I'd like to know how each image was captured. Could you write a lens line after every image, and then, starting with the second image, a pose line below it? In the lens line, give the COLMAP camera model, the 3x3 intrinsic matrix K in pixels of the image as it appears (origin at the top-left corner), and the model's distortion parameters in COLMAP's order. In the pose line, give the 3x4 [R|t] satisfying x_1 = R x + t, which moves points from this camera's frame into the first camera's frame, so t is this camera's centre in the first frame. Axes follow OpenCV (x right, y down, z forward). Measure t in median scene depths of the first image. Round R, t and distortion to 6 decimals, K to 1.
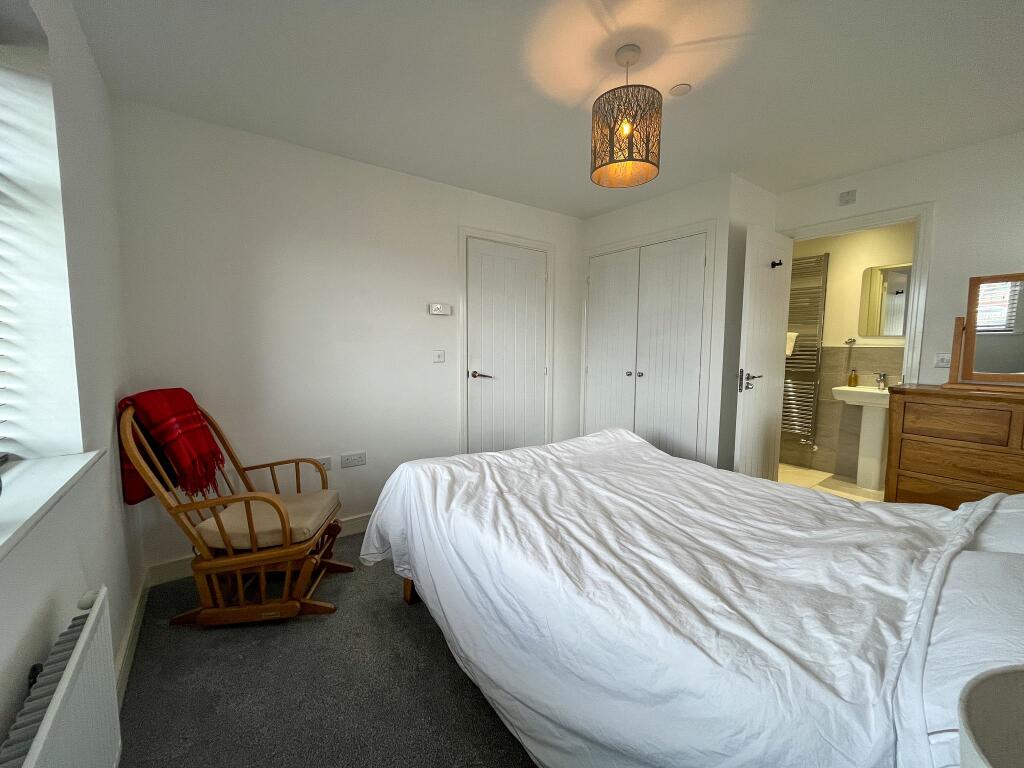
lens RADIAL K [[411.4, 0, 510.1], [0, 411.4, 382.9], [0, 0, 1]] dist [-0.000167, 0.000038]
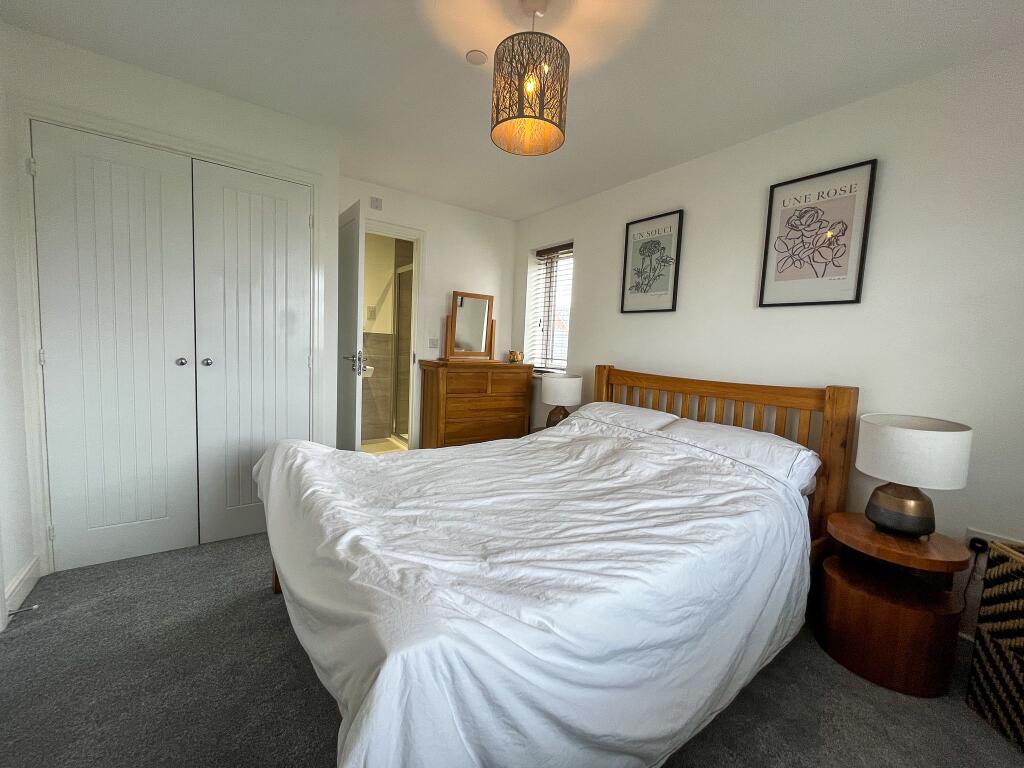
lens RADIAL K [[411.4, 0, 512.2], [0, 411.4, 383.5], [0, 0, 1]] dist [-0.000167, 0.000038]
pose [[0.009032, -0.095663, 0.995373, -0.703027], [0.039507, 0.994670, 0.095237, -0.064041], [-0.999178, 0.038464, 0.012763, 1.100851]]
